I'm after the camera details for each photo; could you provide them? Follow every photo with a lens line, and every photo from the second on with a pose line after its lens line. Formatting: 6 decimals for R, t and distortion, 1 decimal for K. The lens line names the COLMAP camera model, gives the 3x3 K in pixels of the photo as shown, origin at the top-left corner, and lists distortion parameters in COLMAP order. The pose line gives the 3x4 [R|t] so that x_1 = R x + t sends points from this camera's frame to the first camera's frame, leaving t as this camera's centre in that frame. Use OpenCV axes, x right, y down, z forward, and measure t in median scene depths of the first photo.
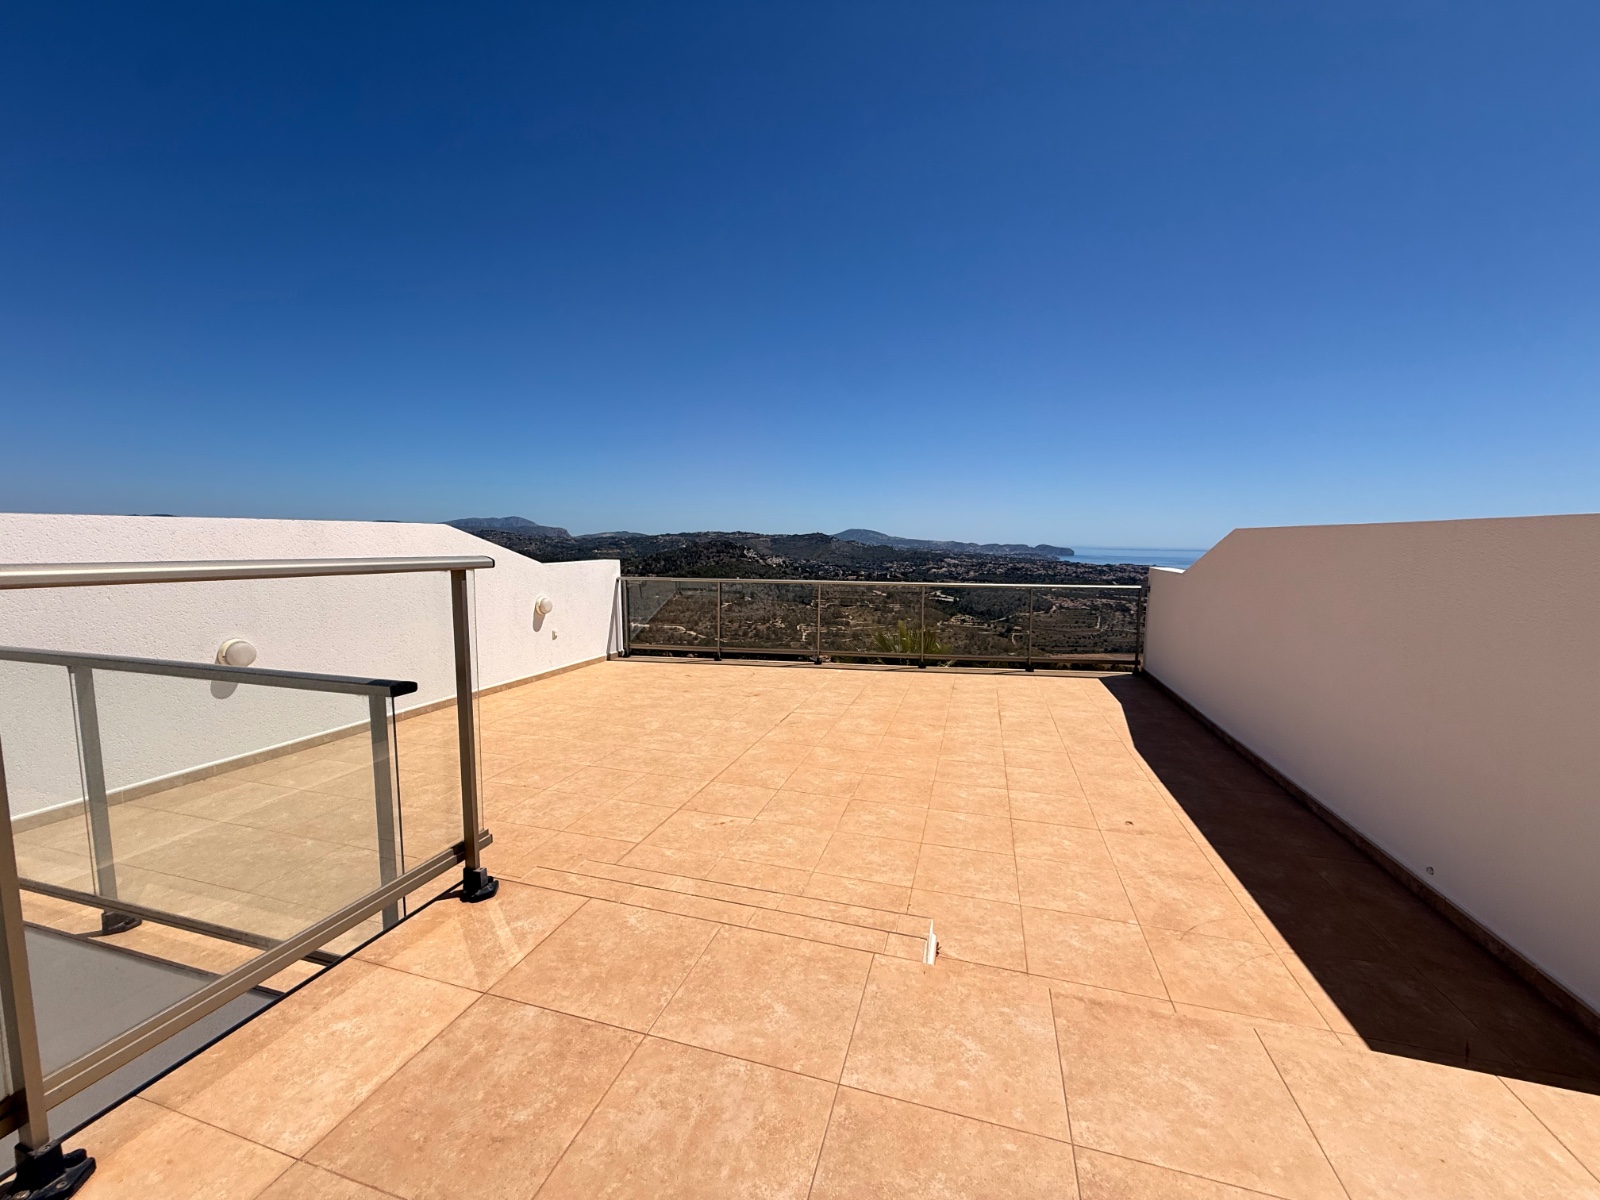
lens RADIAL K [[634.6, 0, 797.0], [0, 634.6, 604.8], [0, 0, 1]] dist [-0.001833, 0.001517]
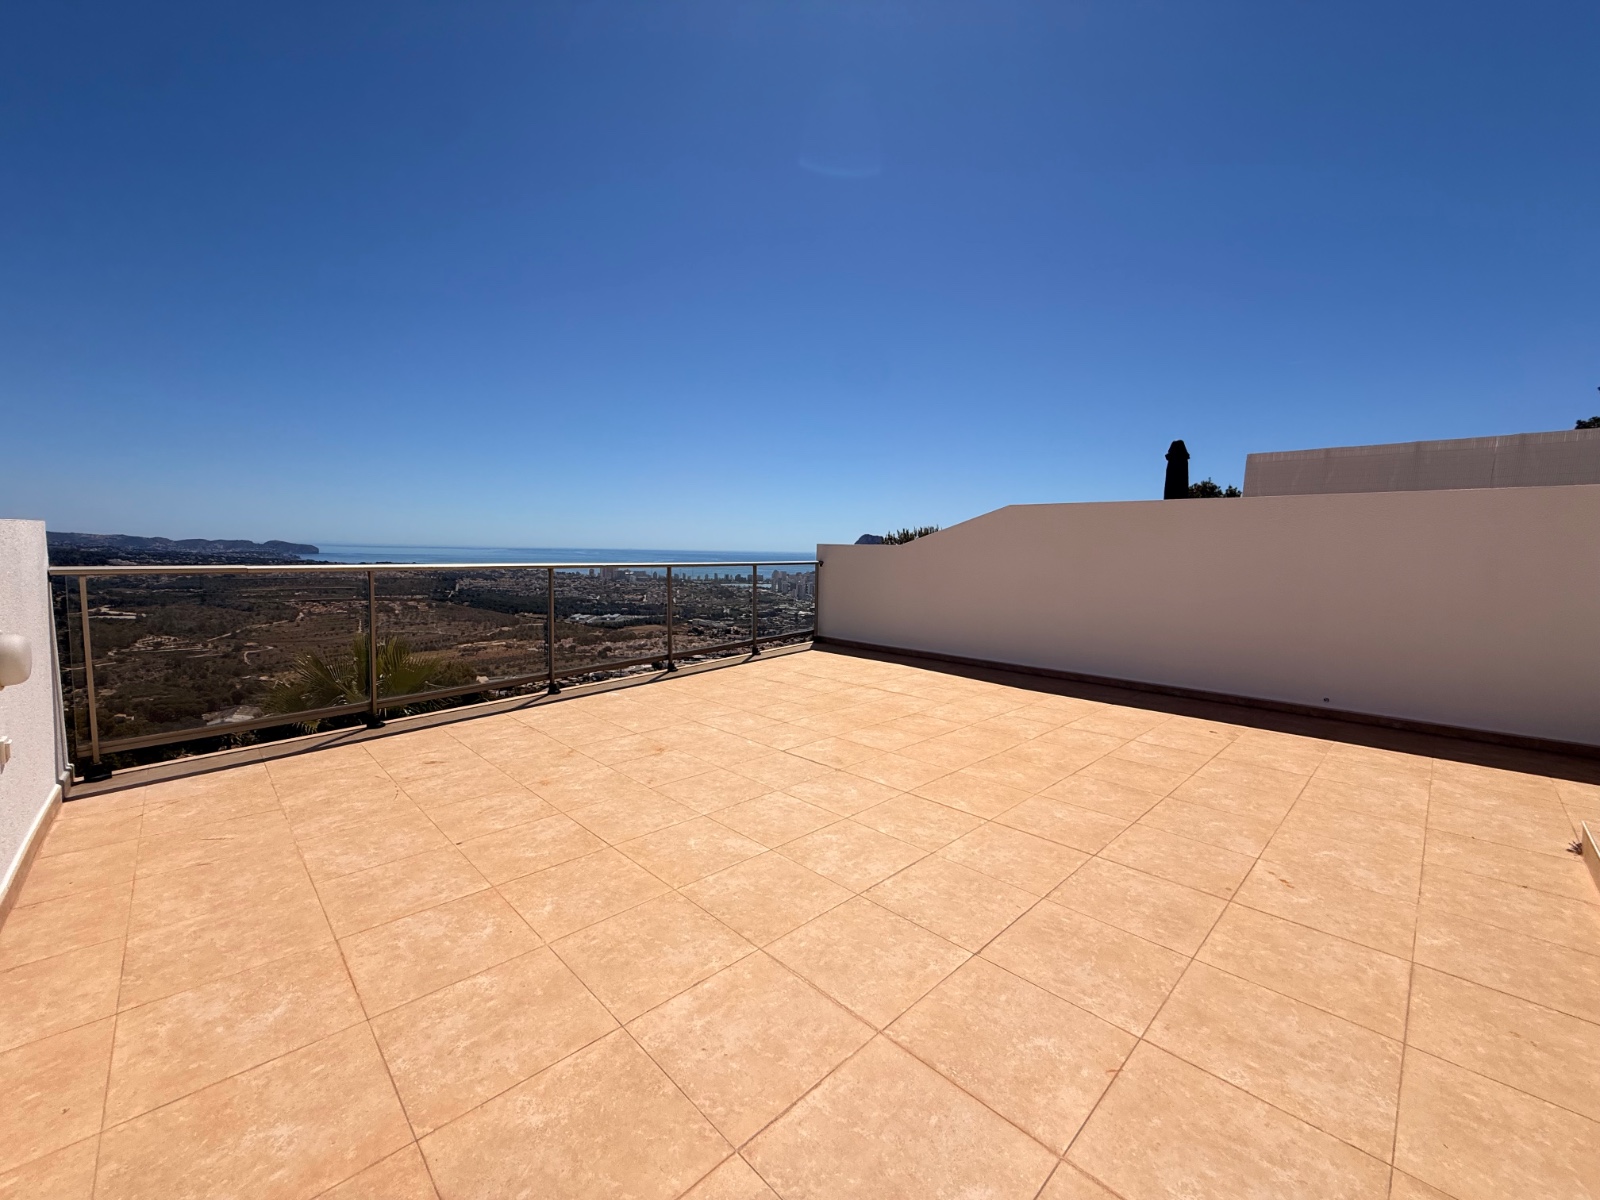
lens RADIAL K [[634.6, 0, 797.7], [0, 634.6, 599.3], [0, 0, 1]] dist [-0.001833, 0.001517]
pose [[0.496260, -0.071418, 0.865232, -0.697127], [0.074628, 0.996431, 0.039444, -0.015510], [-0.864961, 0.044997, 0.499818, 0.814193]]
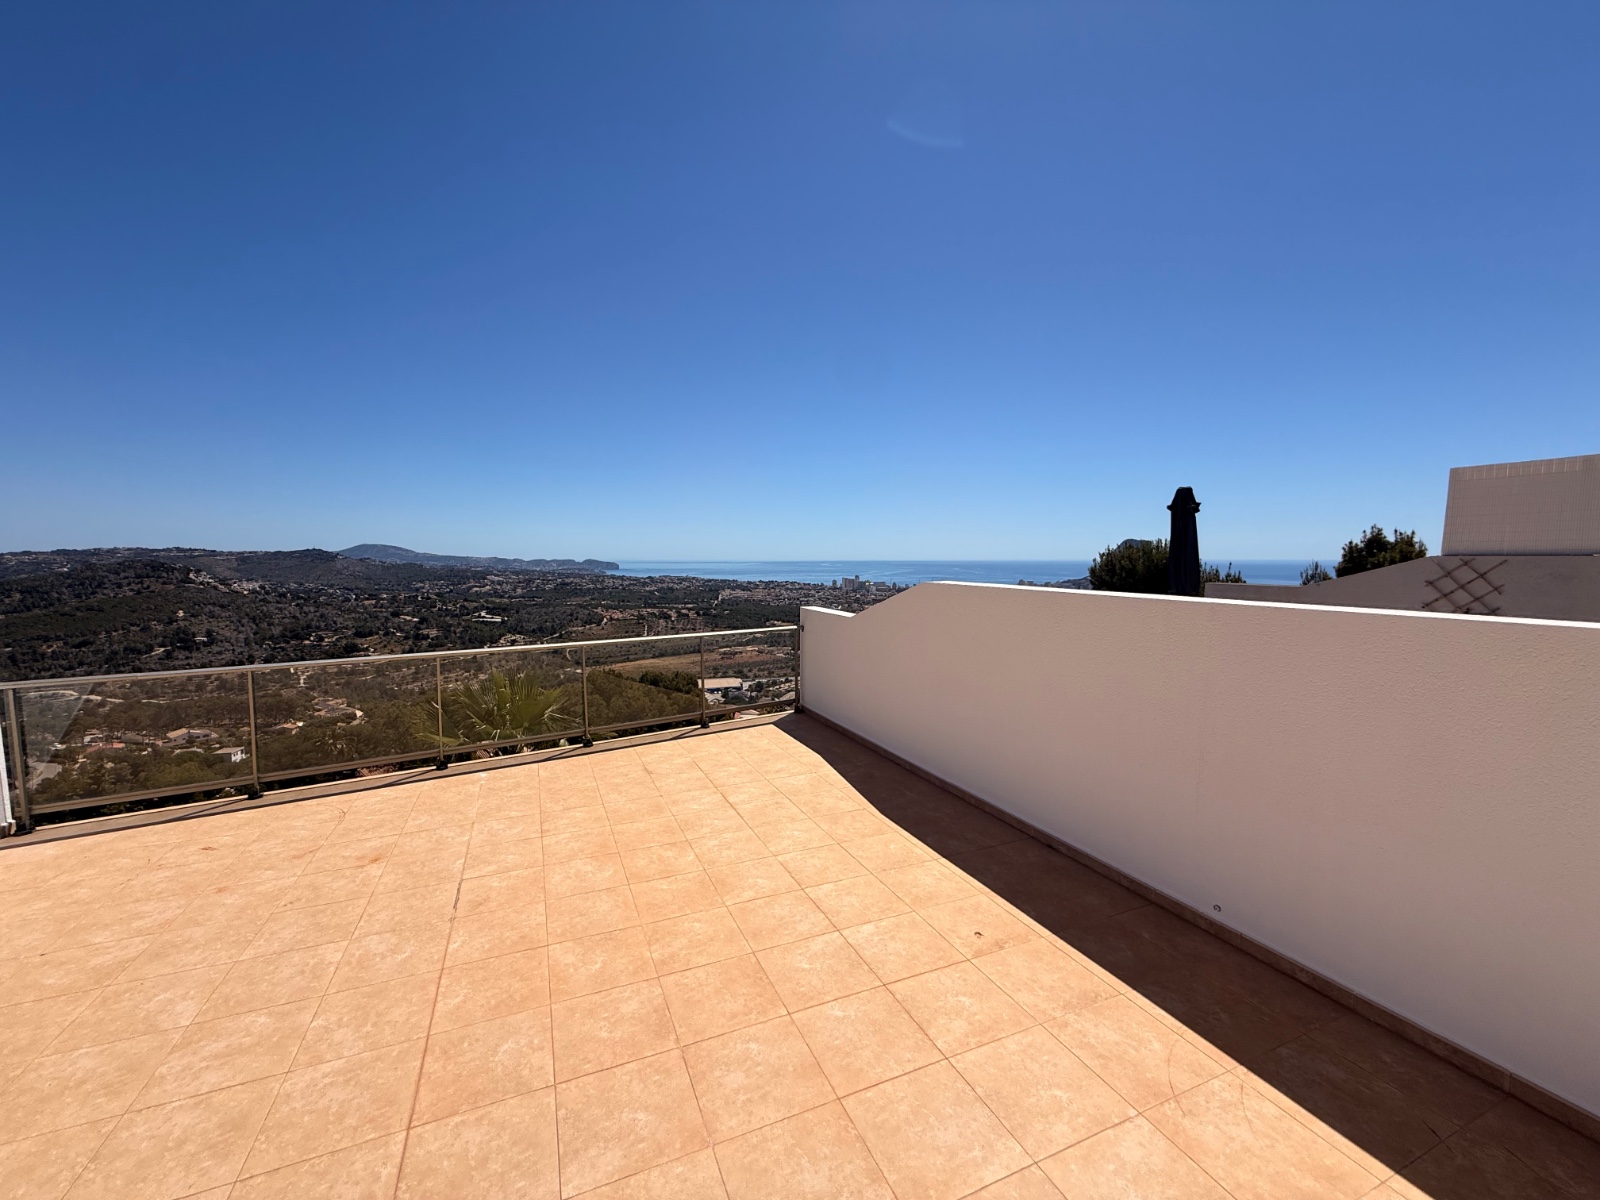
lens RADIAL K [[634.6, 0, 794.2], [0, 634.6, 602.7], [0, 0, 1]] dist [-0.001833, 0.001517]
pose [[0.778482, -0.057763, 0.625003, -0.164817], [0.074657, 0.997209, -0.000827, -0.110674], [-0.623211, 0.047305, 0.780622, 0.332332]]
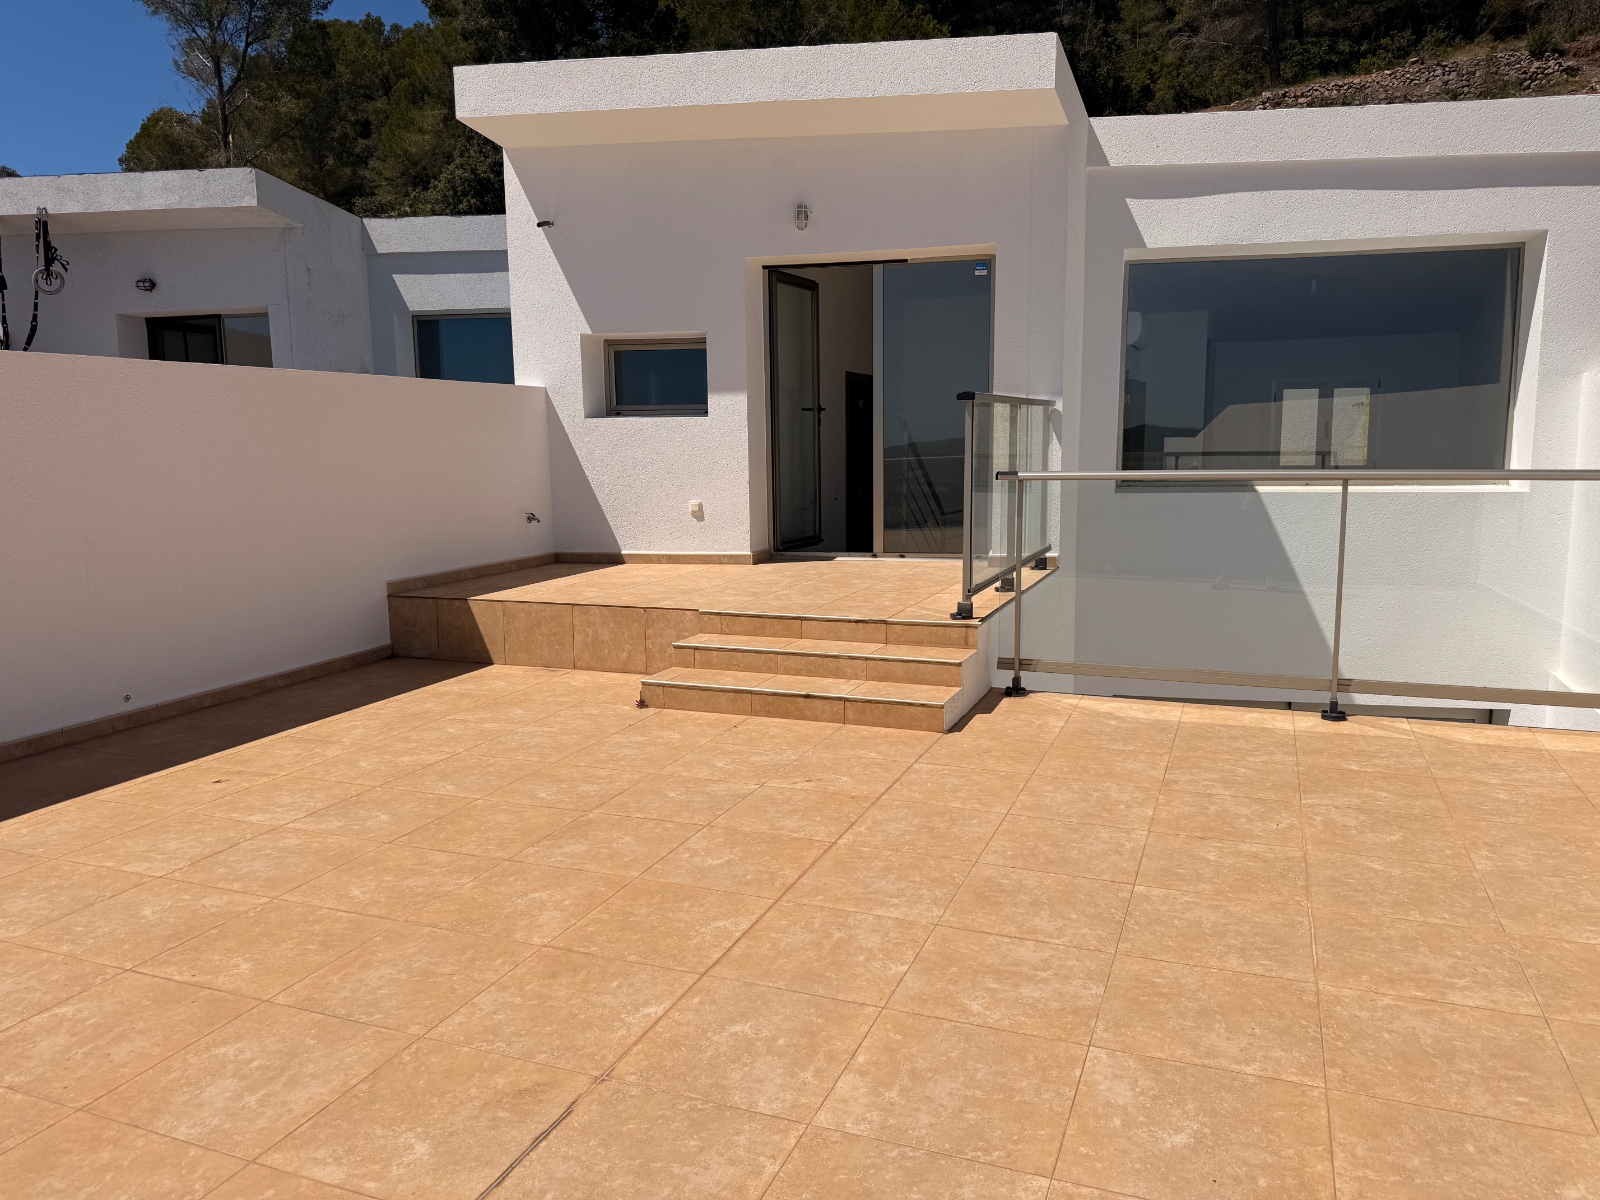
lens RADIAL K [[1122.8, 0, 803.3], [0, 1122.8, 600.0], [0, 0, 1]] dist [0.046454, -0.055578]
pose [[-0.994784, -0.012838, 0.101193, -0.171824], [0.011860, 0.970764, 0.239743, -0.101129], [-0.101312, 0.239693, -0.965548, 1.575630]]
